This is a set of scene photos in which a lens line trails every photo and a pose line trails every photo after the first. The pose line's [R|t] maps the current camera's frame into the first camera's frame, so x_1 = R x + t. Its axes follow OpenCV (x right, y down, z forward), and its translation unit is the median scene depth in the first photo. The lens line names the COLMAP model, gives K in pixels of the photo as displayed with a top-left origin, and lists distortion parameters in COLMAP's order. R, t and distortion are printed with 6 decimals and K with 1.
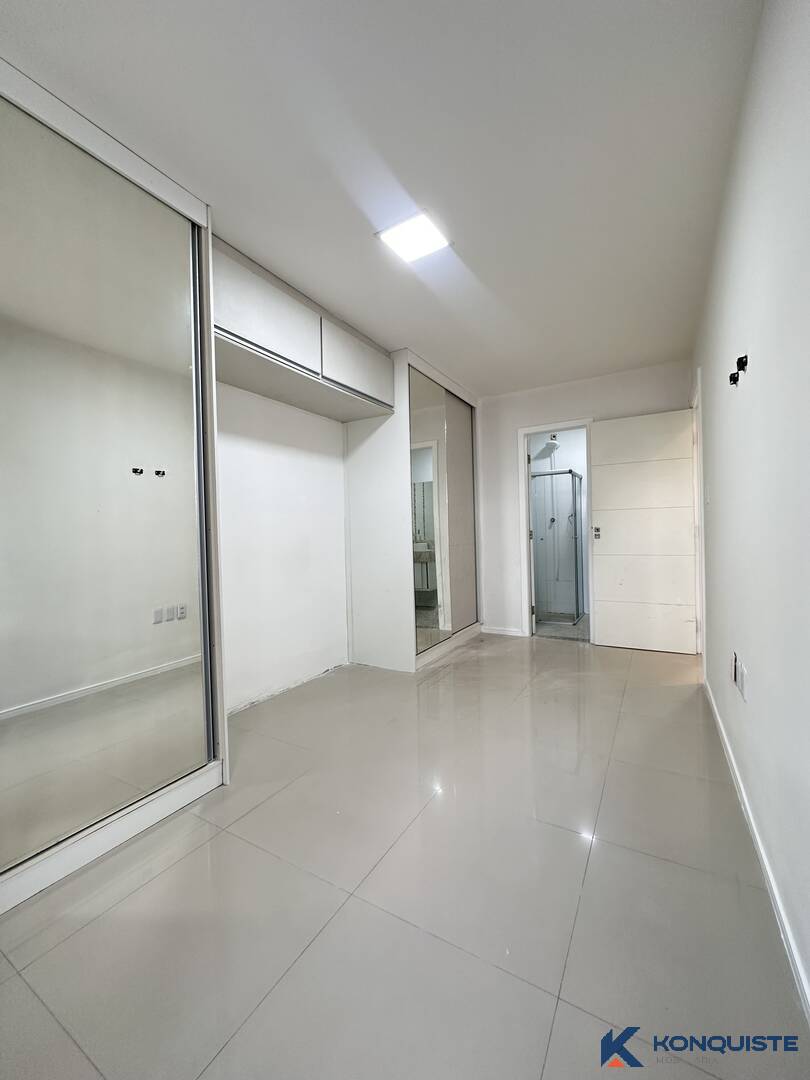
lens RADIAL K [[431.9, 0, 405.0], [0, 431.9, 540.0], [0, 0, 1]] dist [0.000529, 0.000066]
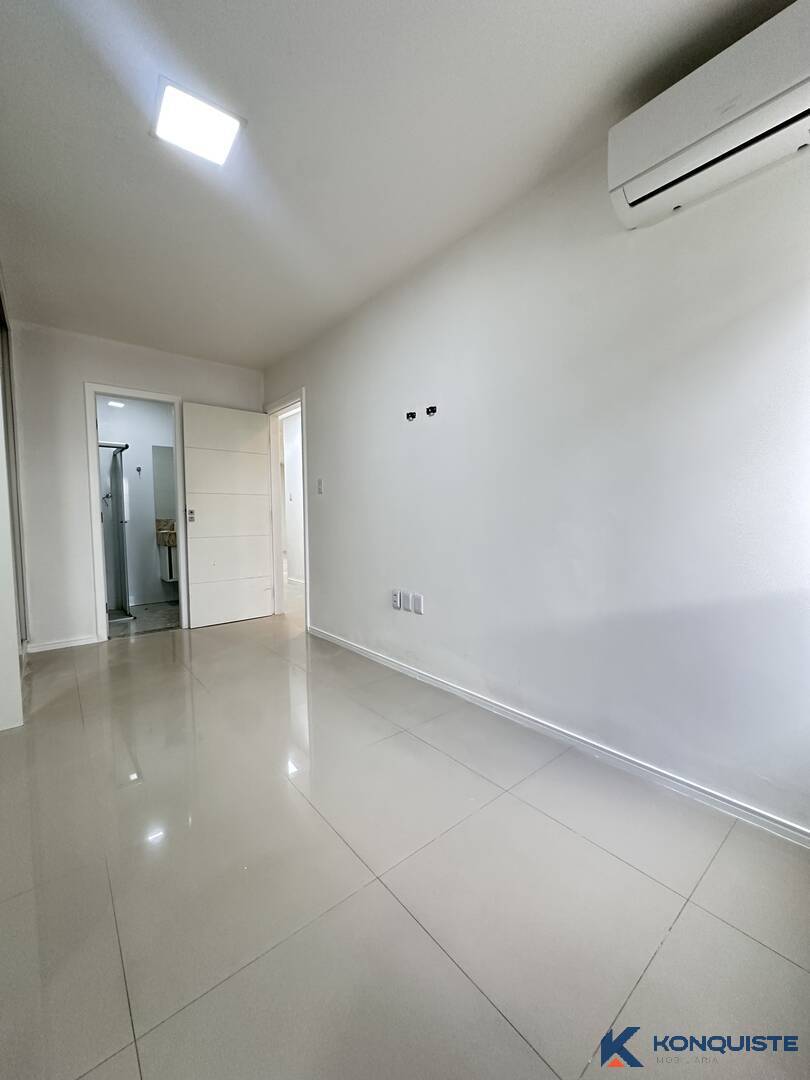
lens RADIAL K [[431.9, 0, 405.0], [0, 431.9, 540.0], [0, 0, 1]] dist [0.000529, 0.000066]
pose [[0.340818, -0.042543, 0.939166, -0.320832], [0.011749, 0.999090, 0.040993, 0.004302], [-0.940056, -0.002937, 0.341008, 0.197368]]
